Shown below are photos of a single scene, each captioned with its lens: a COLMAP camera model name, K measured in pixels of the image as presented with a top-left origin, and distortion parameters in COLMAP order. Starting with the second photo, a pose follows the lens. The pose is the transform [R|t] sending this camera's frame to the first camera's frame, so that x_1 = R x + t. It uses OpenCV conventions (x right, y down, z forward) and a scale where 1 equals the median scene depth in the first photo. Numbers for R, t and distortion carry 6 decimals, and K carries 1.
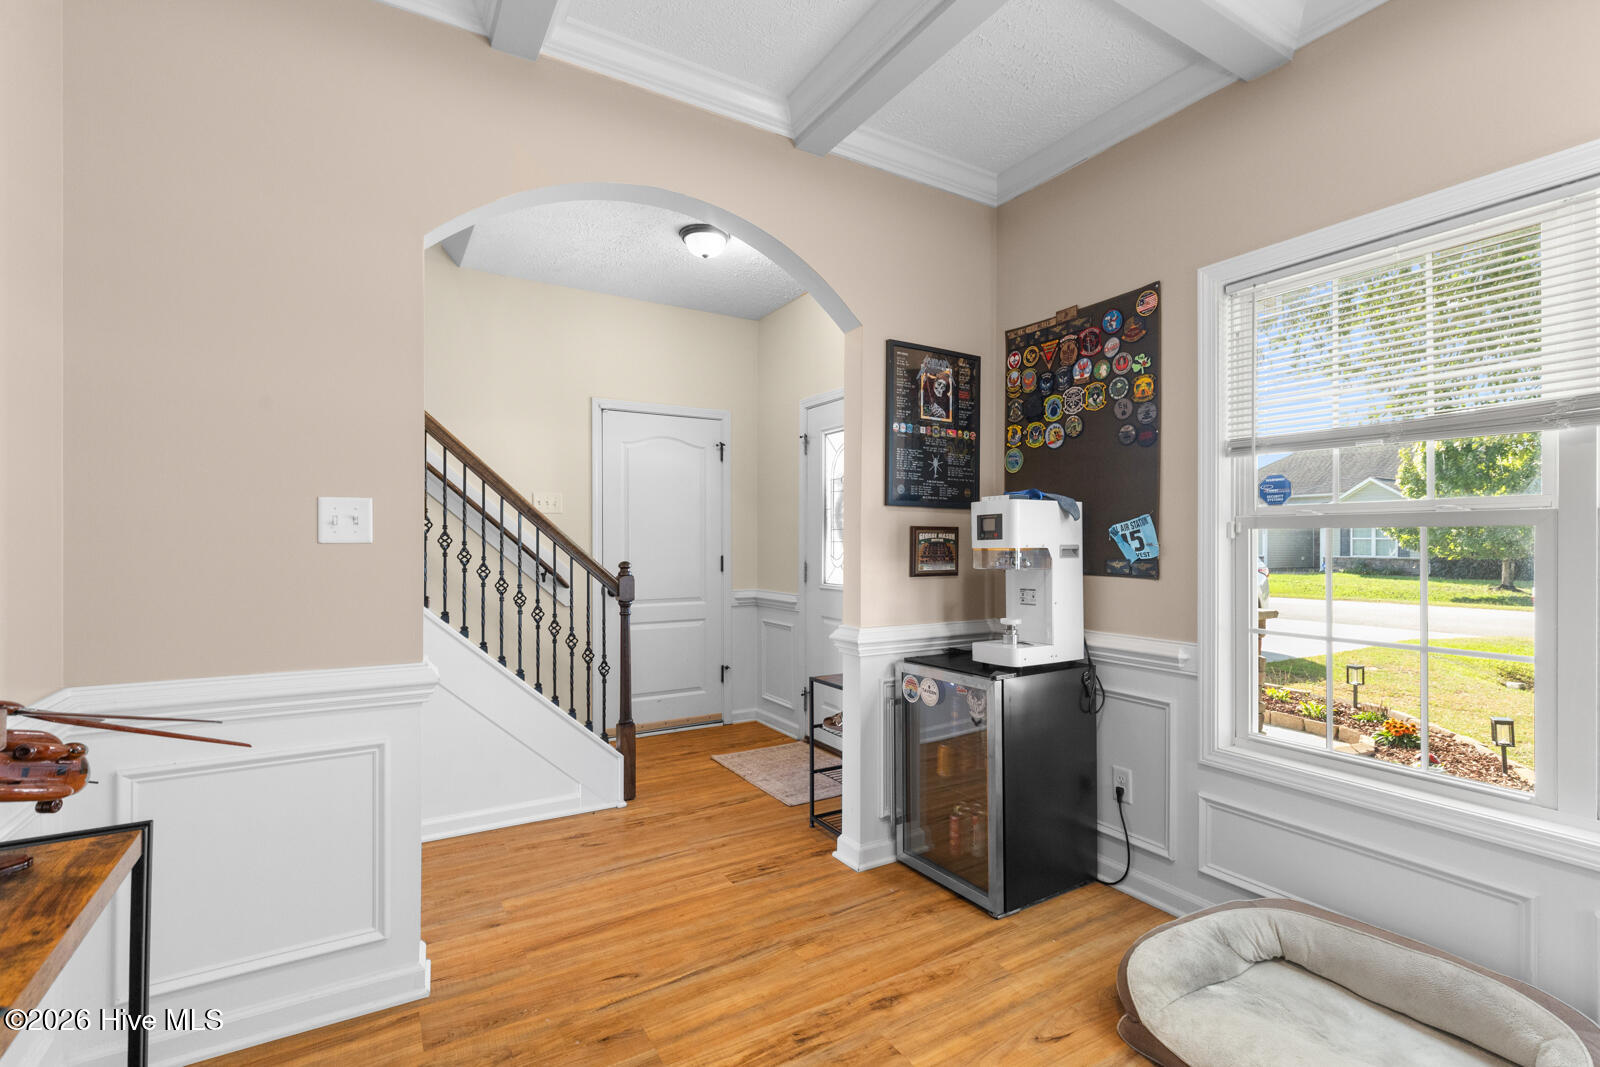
lens RADIAL K [[737.2, 0, 794.2], [0, 737.2, 541.8], [0, 0, 1]] dist [0.009580, -0.005096]
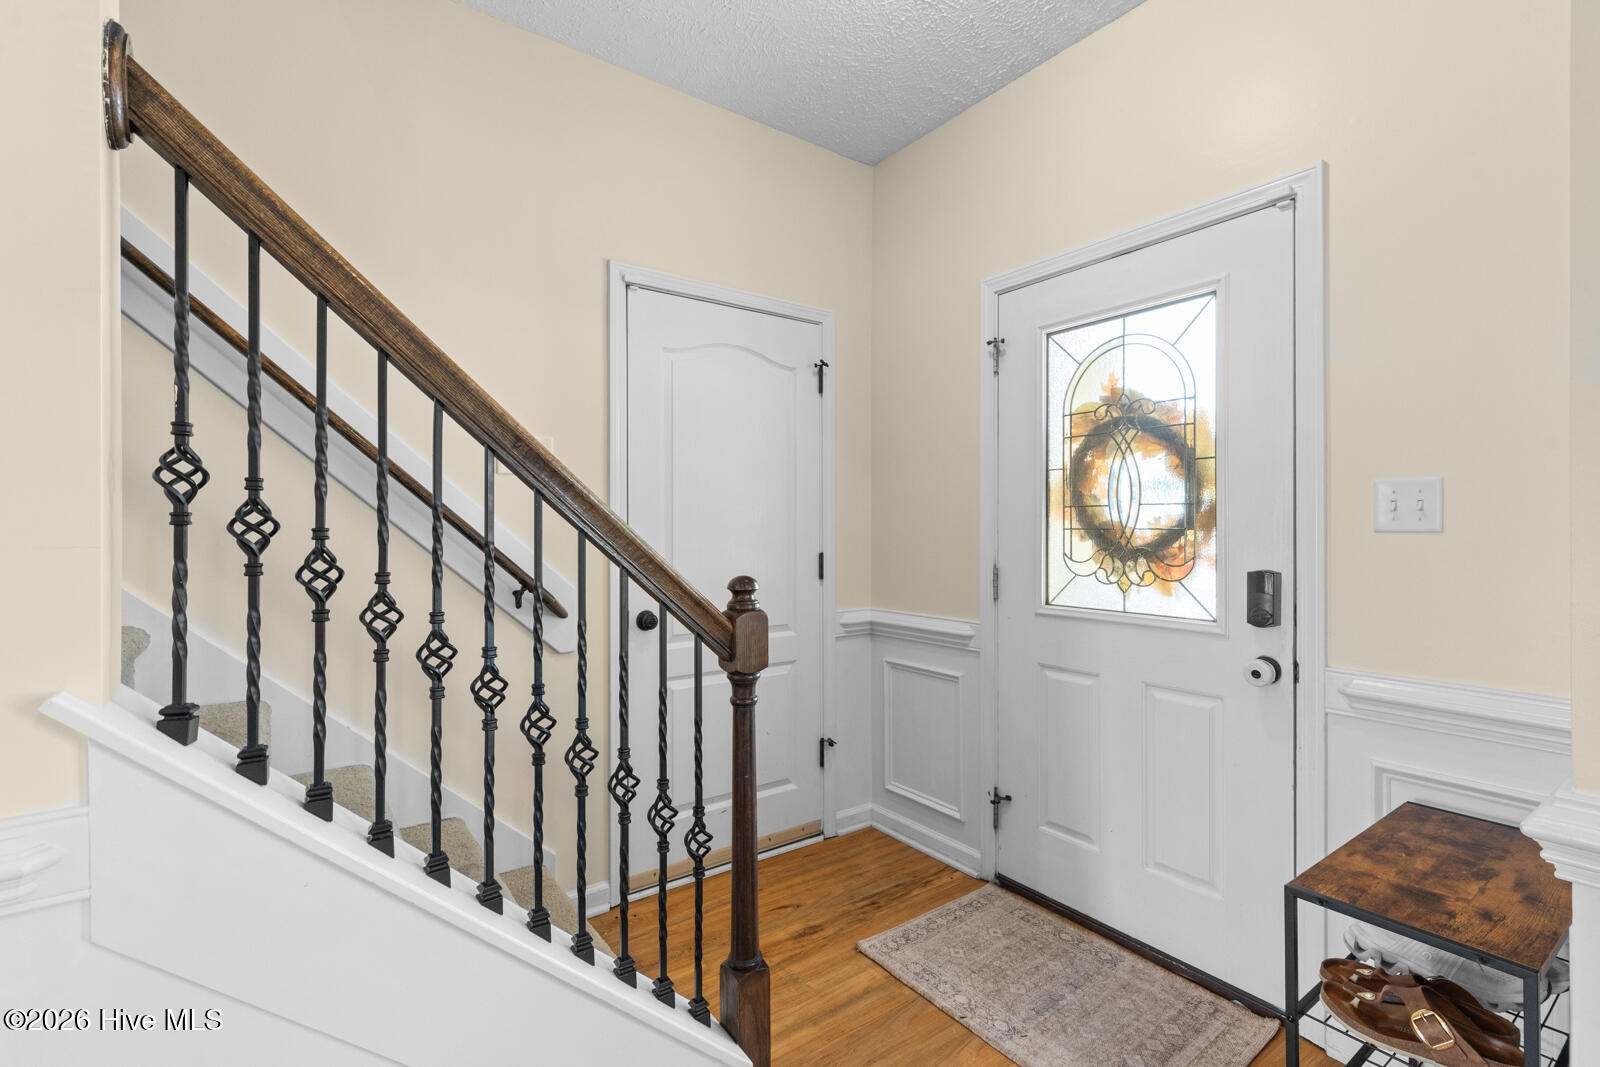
lens RADIAL K [[737.2, 0, 810.2], [0, 737.2, 525.9], [0, 0, 1]] dist [0.009580, -0.005096]
pose [[0.995011, -0.001645, 0.099754, -0.185251], [0.002232, 0.999981, -0.005775, 0.000611], [-0.099742, 0.005969, 0.994995, 0.459827]]
